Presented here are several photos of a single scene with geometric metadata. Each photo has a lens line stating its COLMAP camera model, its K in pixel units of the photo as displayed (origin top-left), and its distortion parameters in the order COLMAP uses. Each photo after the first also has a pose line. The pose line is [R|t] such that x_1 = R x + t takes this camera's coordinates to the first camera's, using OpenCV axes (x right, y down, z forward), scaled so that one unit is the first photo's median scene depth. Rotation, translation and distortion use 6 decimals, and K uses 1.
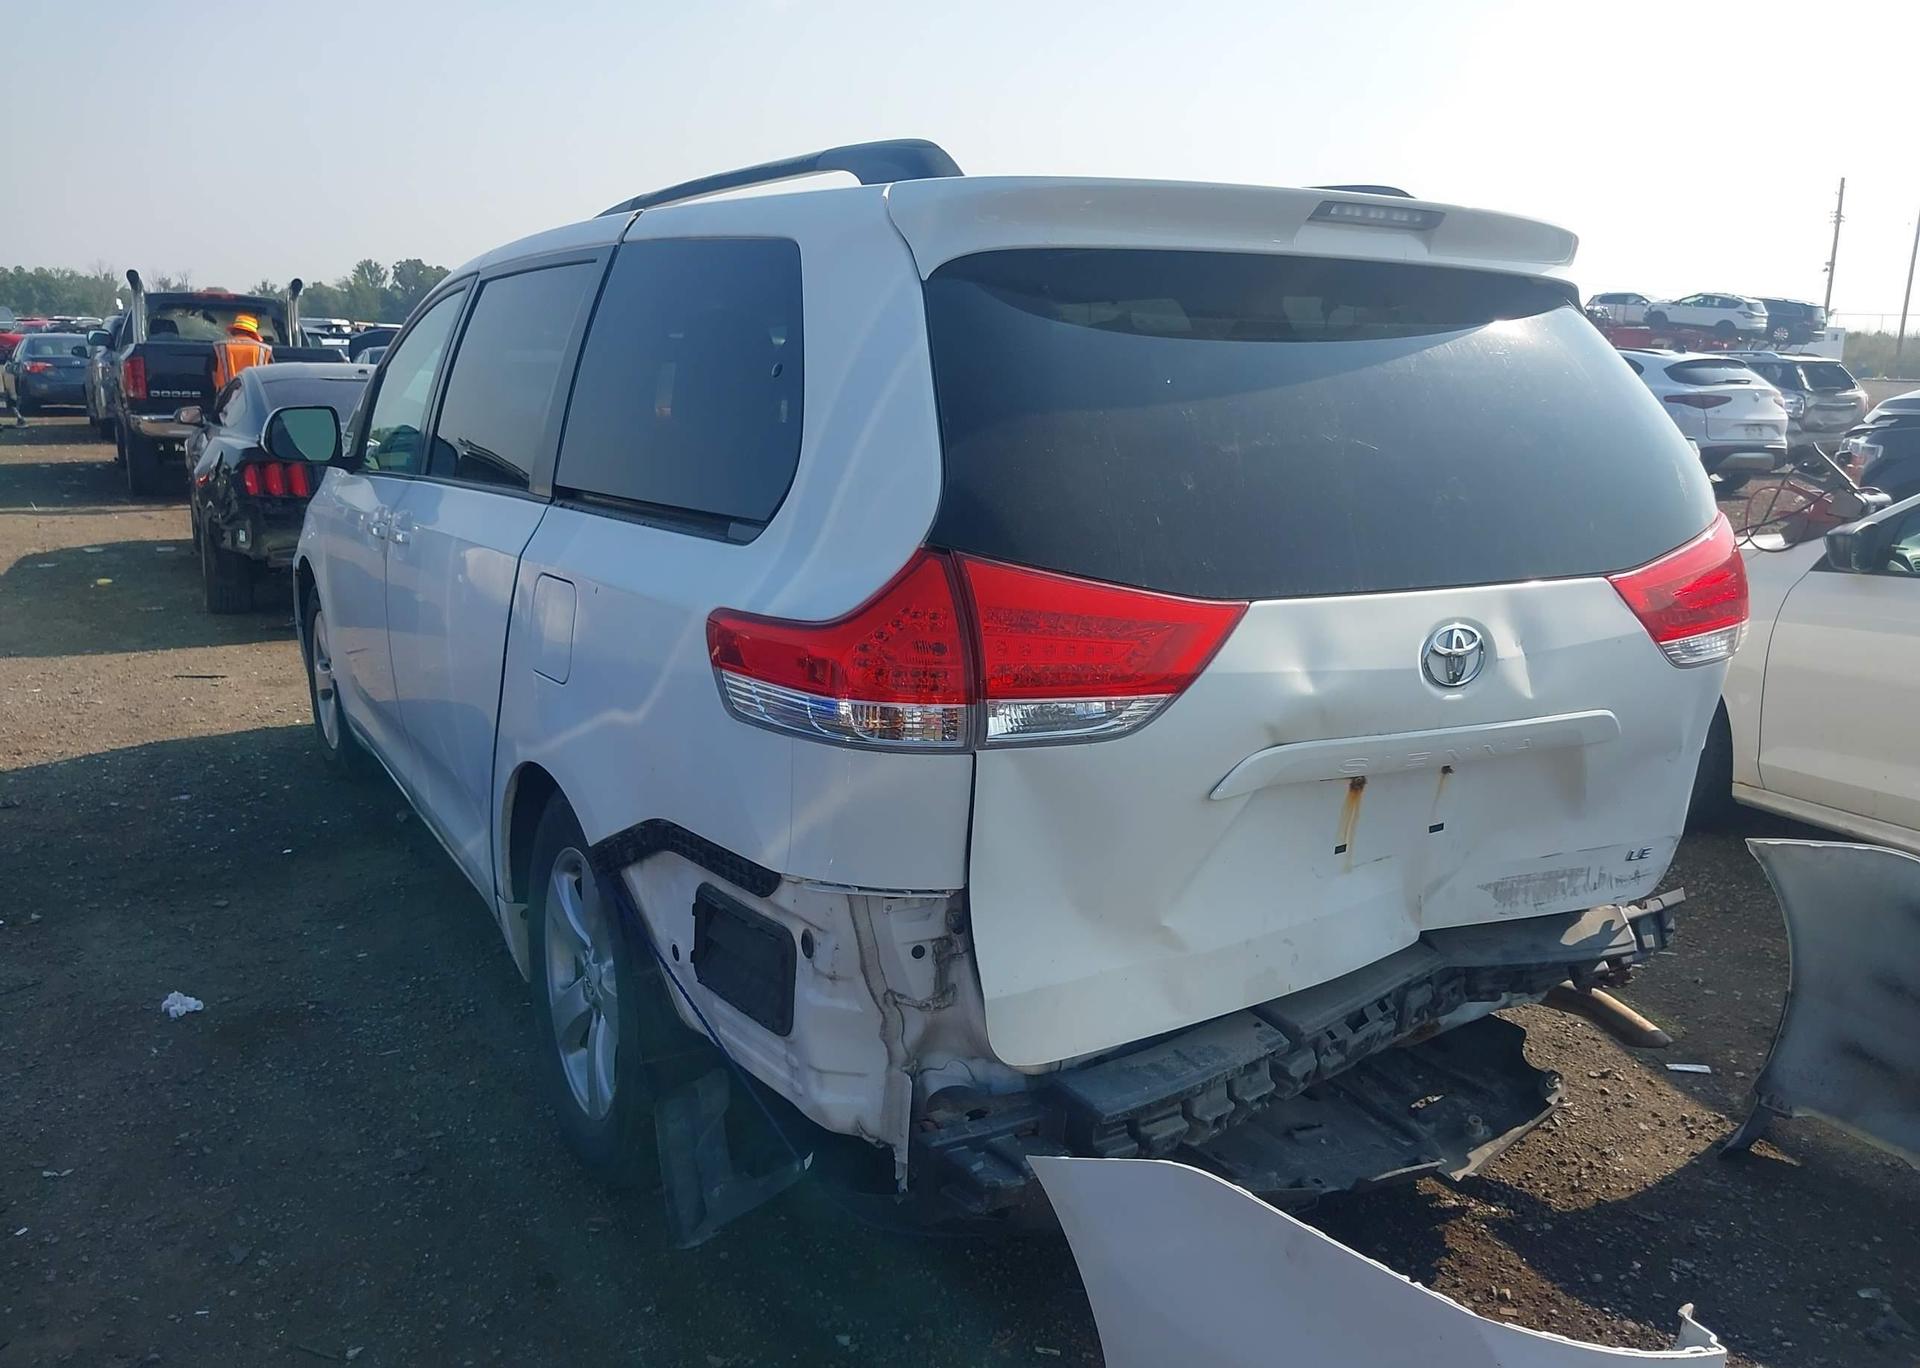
lens RADIAL K [[1628.6, 0, 949.9], [0, 1628.6, 657.3], [0, 0, 1]] dist [0.021013, -0.048075]
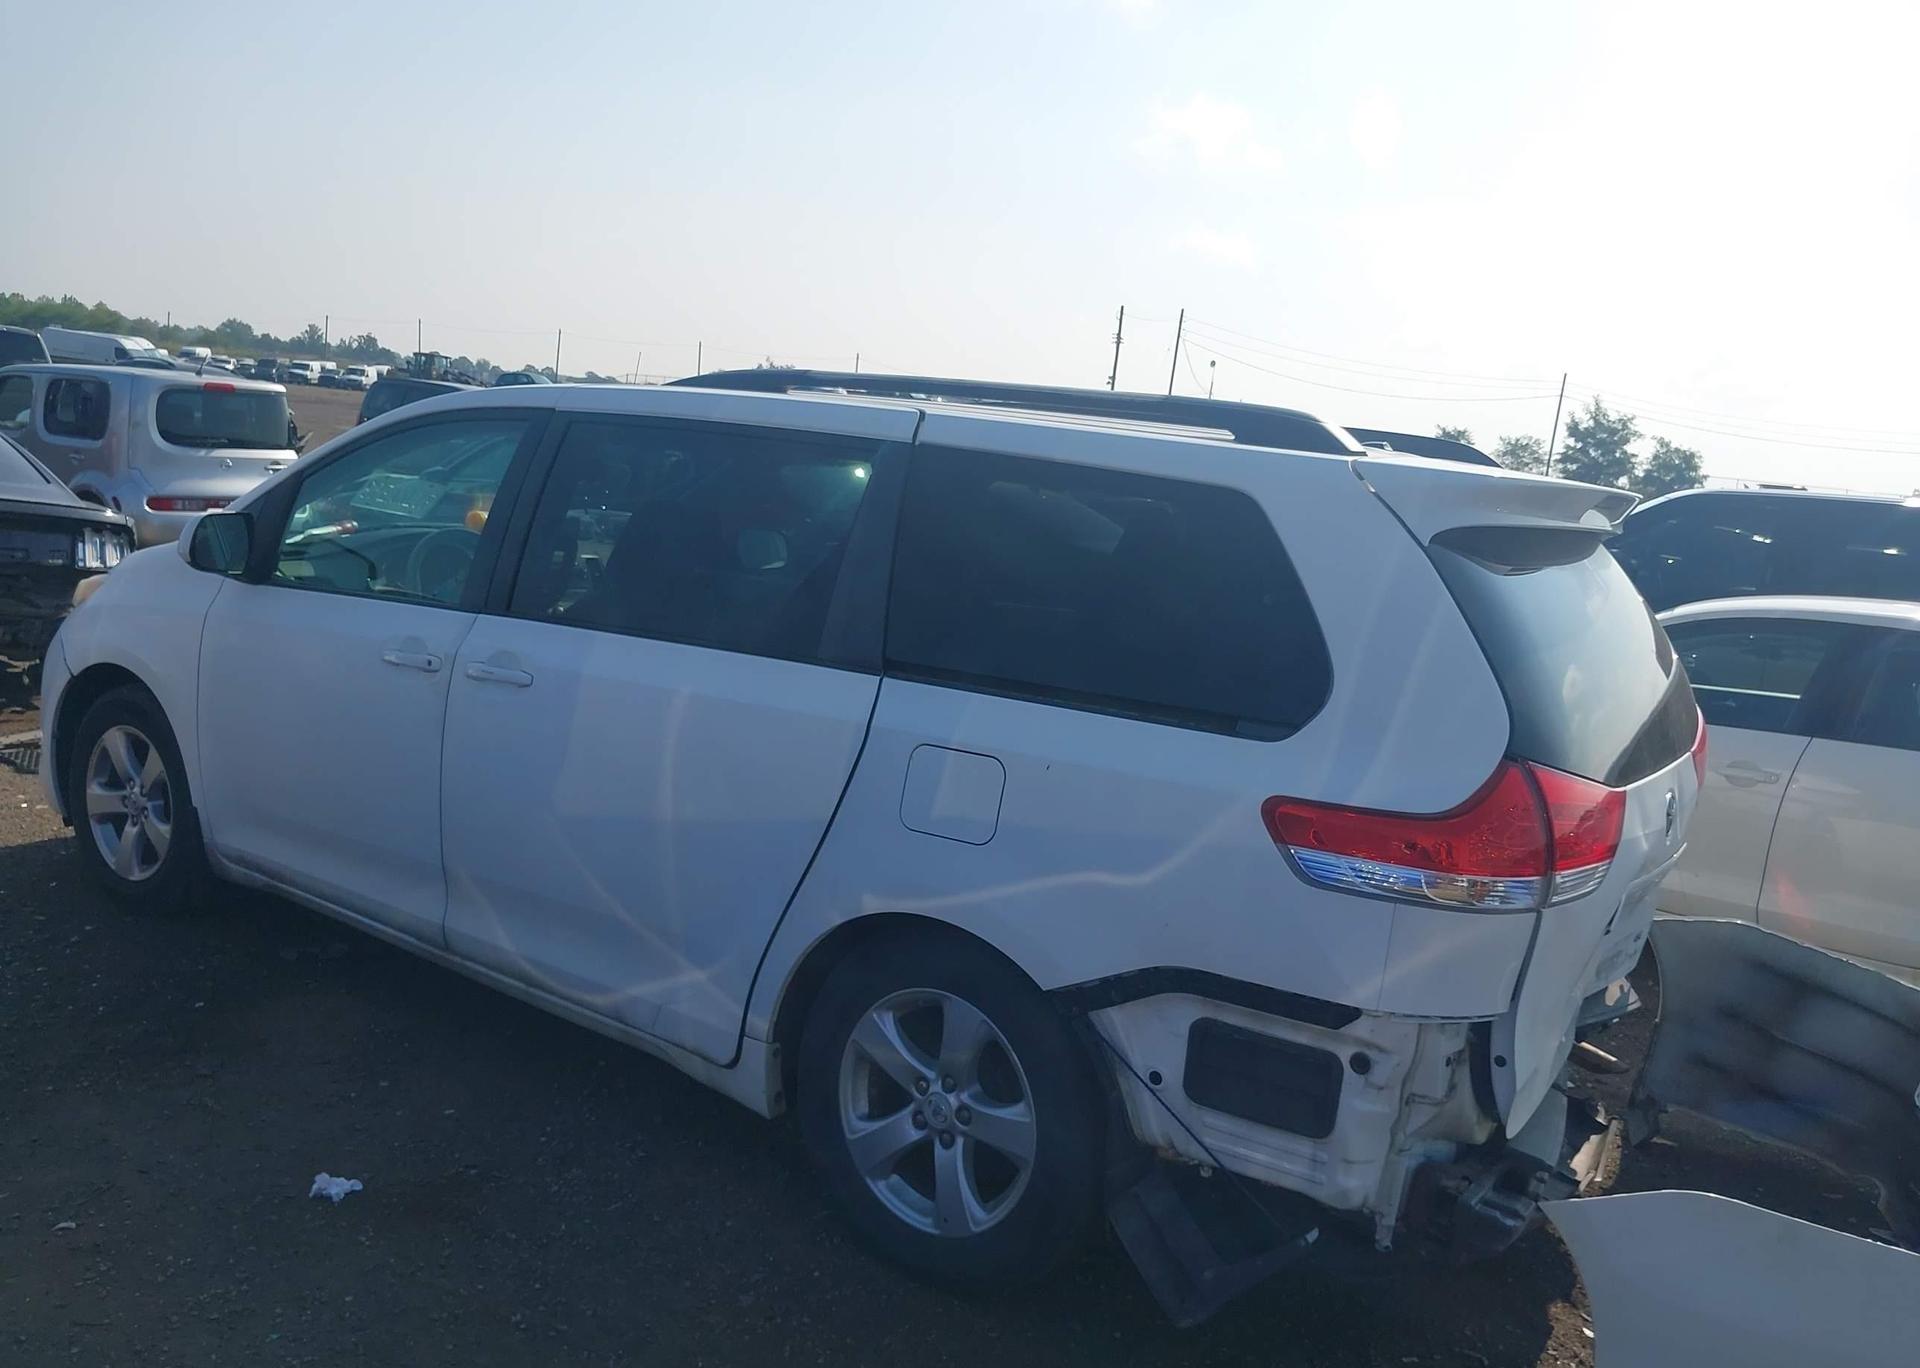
lens RADIAL K [[1628.6, 0, 992.8], [0, 1628.6, 618.2], [0, 0, 1]] dist [0.021013, -0.048075]
pose [[0.893062, 0.025237, 0.449225, -0.824525], [-0.002055, 0.998644, -0.052017, -0.092699], [-0.449929, 0.045531, 0.891903, -0.019645]]
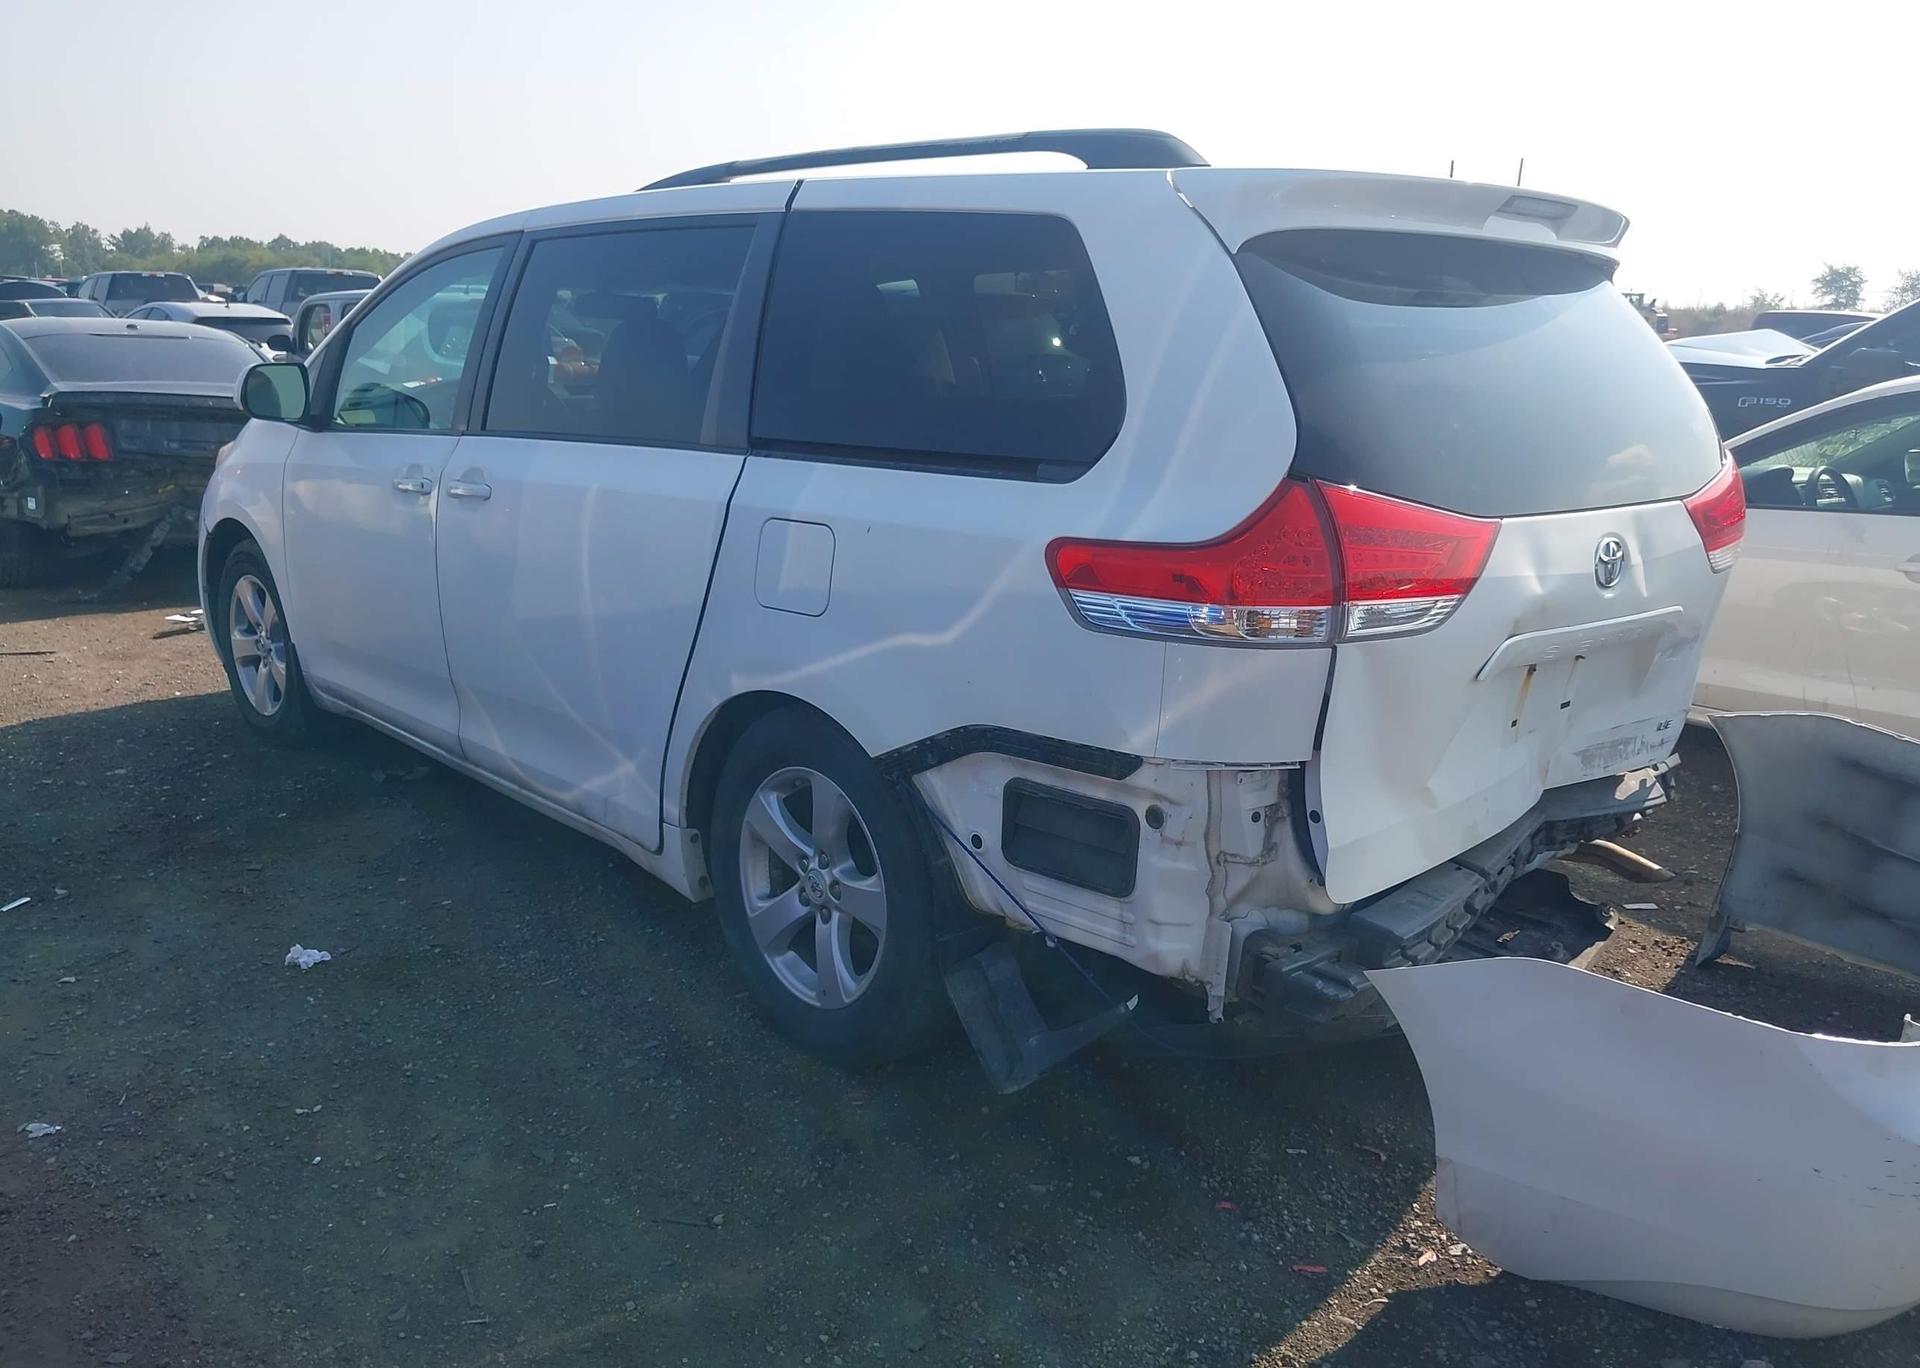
lens RADIAL K [[1628.6, 0, 974.6], [0, 1628.6, 673.6], [0, 0, 1]] dist [0.021013, -0.048075]
pose [[0.972566, -0.039816, 0.229196, -0.430774], [0.032387, 0.998824, 0.036088, 0.021675], [-0.230363, -0.027675, 0.972711, -0.107653]]
